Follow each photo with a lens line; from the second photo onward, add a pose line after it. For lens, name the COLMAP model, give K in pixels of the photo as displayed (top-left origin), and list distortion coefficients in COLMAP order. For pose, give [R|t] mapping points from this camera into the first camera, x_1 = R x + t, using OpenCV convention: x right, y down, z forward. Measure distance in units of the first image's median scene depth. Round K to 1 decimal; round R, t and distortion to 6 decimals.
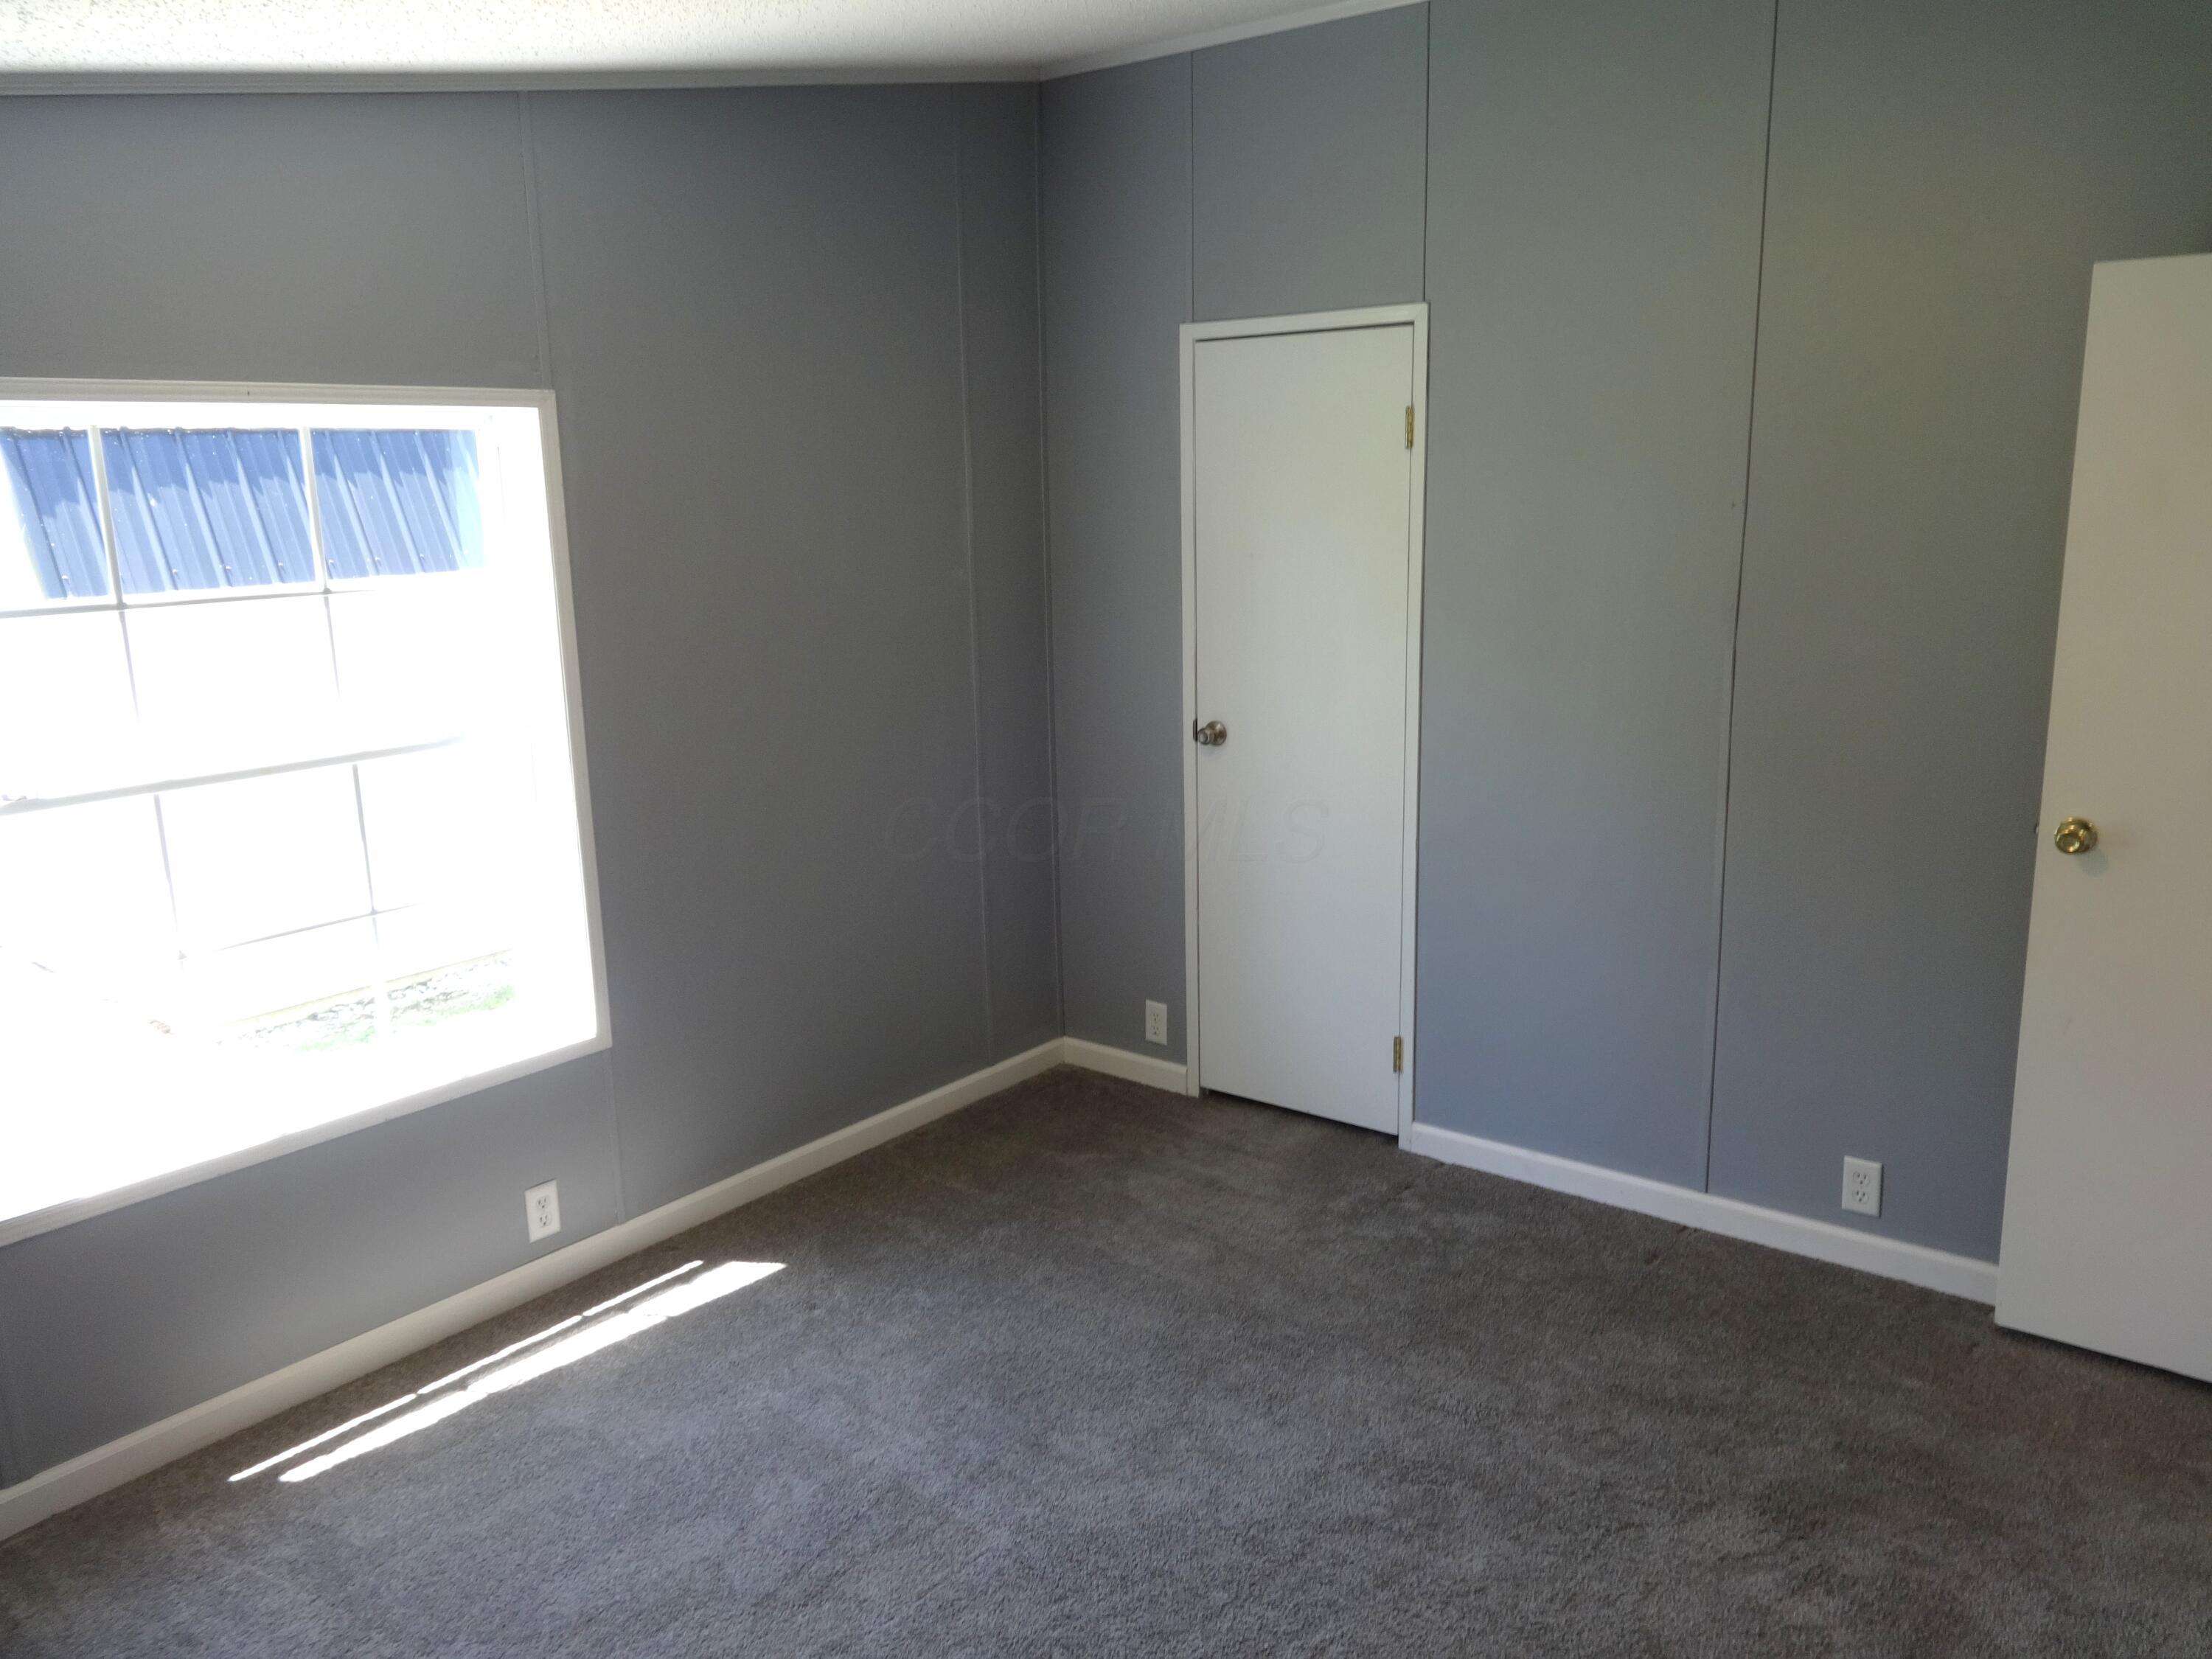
lens RADIAL K [[1655.7, 0, 1106.0], [0, 1655.7, 829.5], [0, 0, 1]] dist [0.000720, 0.008092]
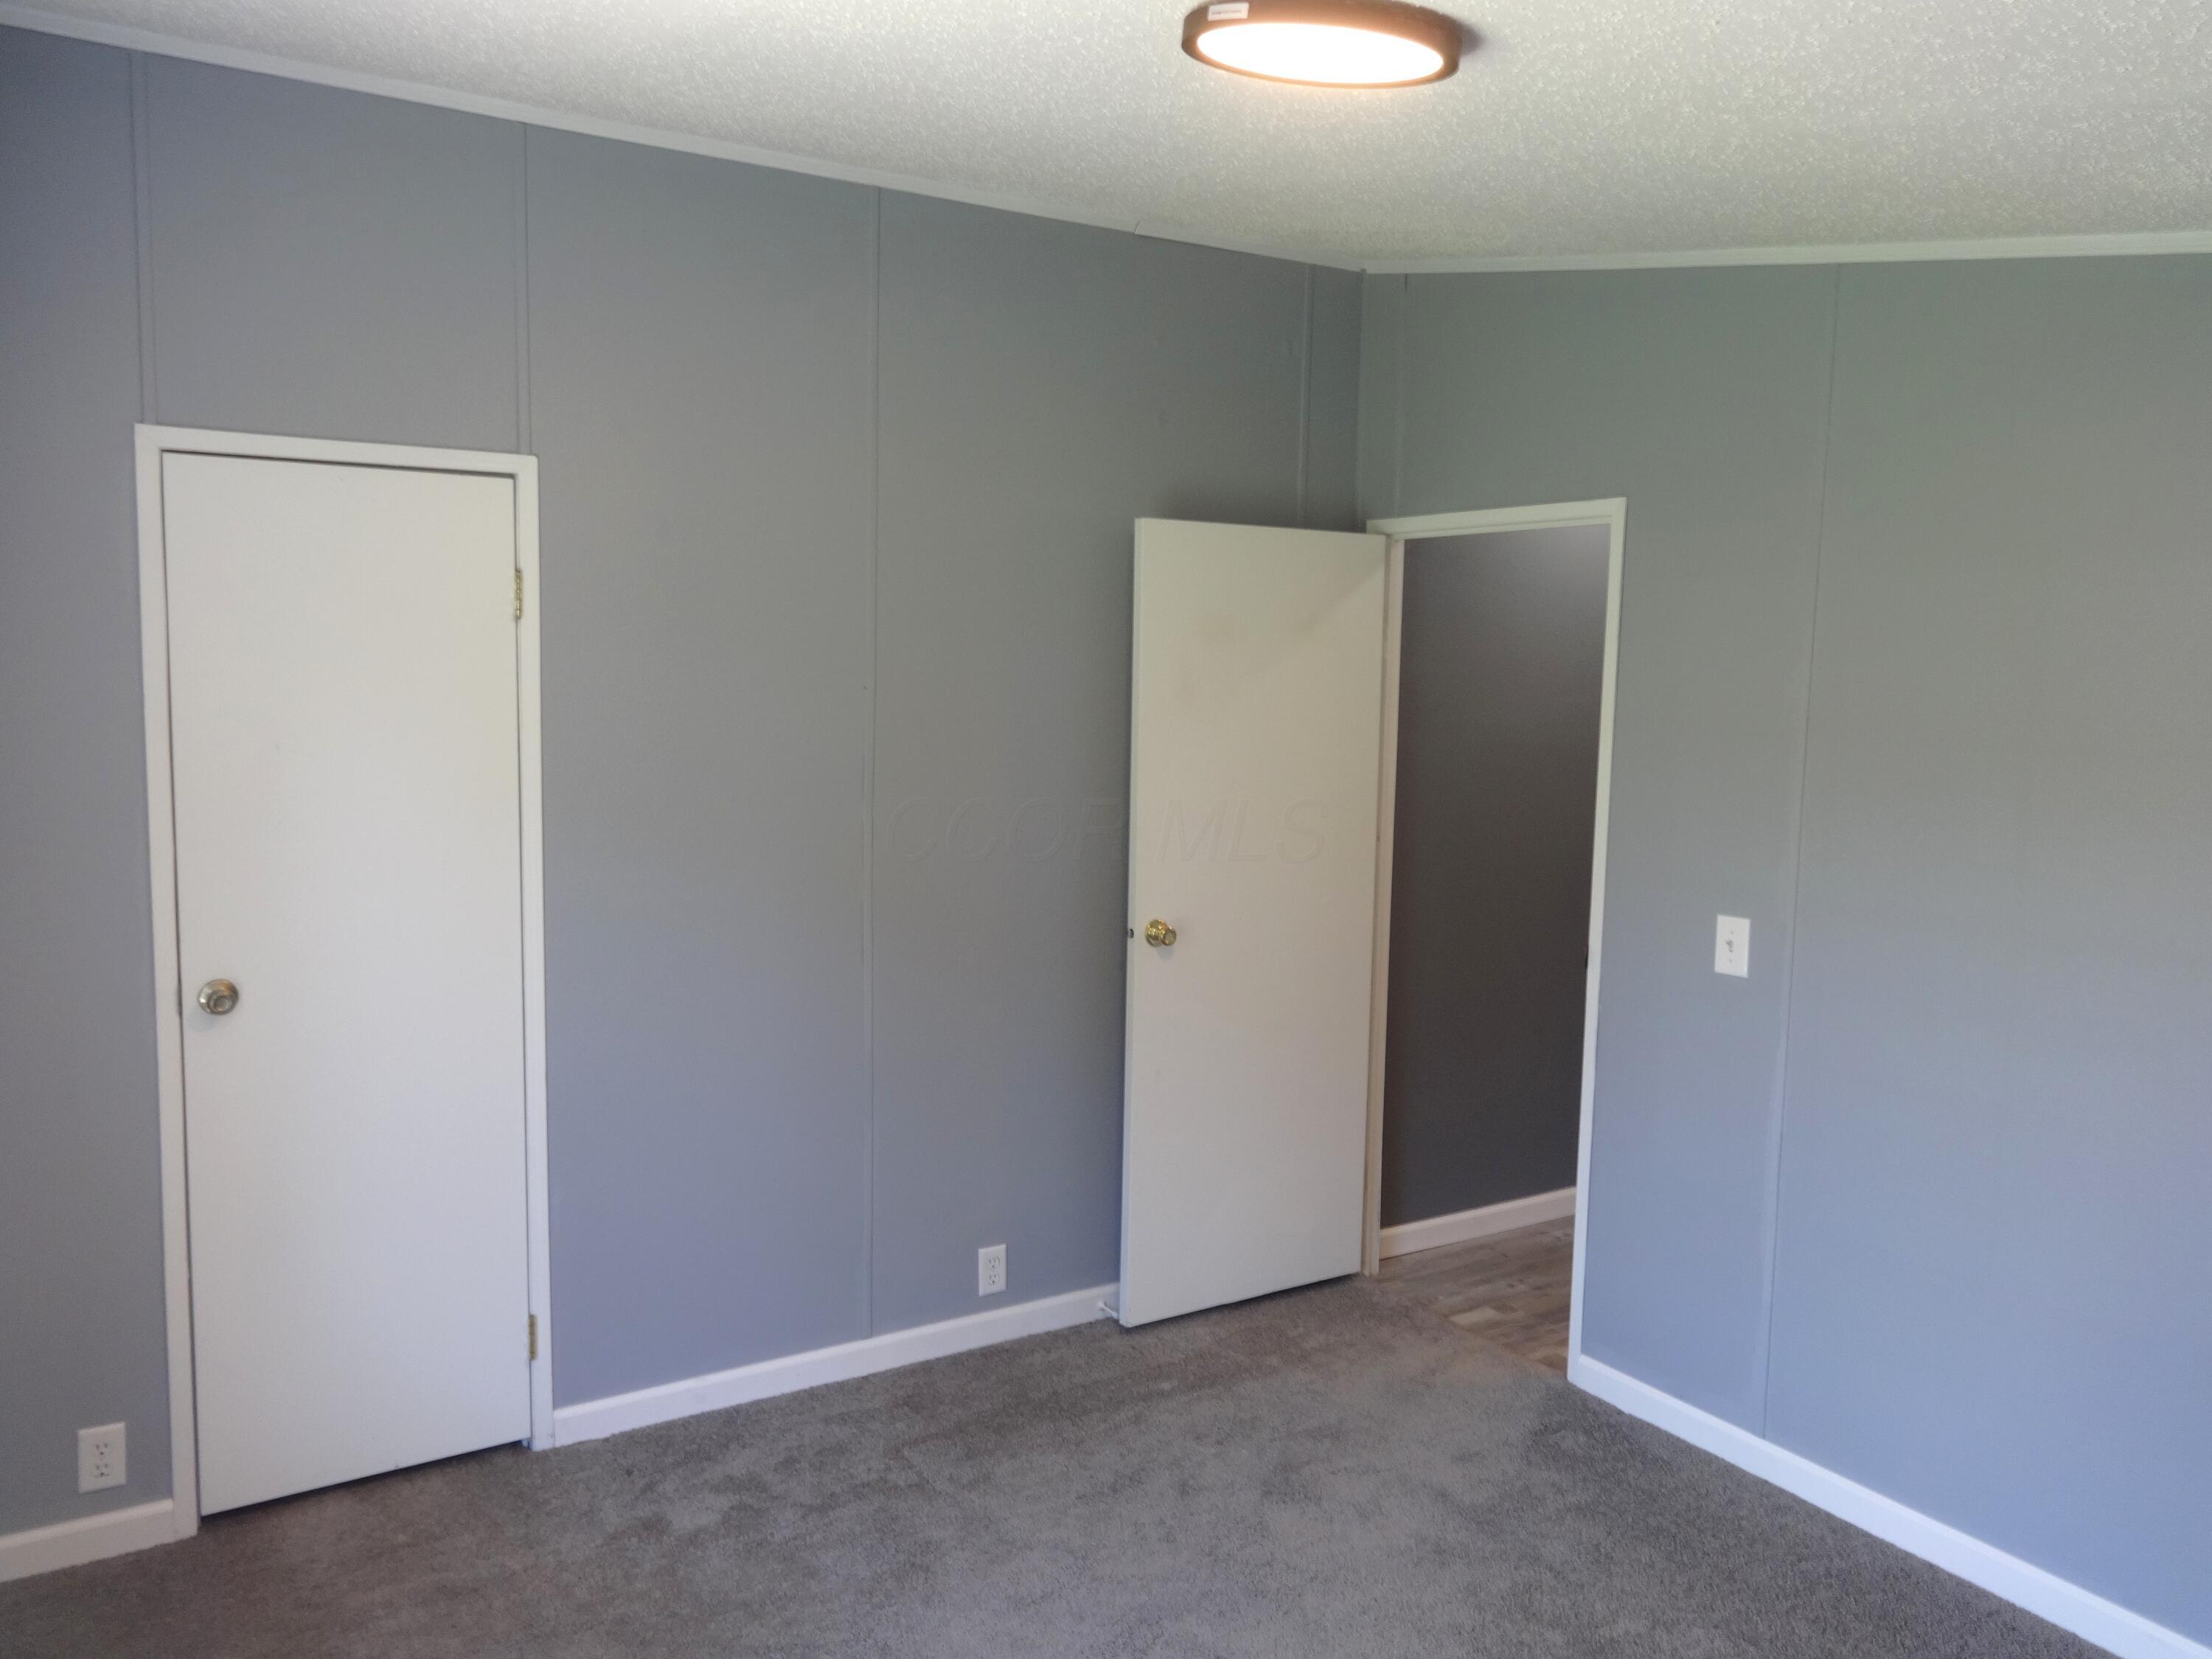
lens RADIAL K [[1655.7, 0, 1106.0], [0, 1655.7, 829.5], [0, 0, 1]] dist [0.000720, 0.008092]
pose [[0.323887, -0.066288, 0.943771, -0.497690], [0.178655, 0.983881, 0.007794, -0.069176], [-0.929075, 0.166085, 0.330509, 0.418762]]
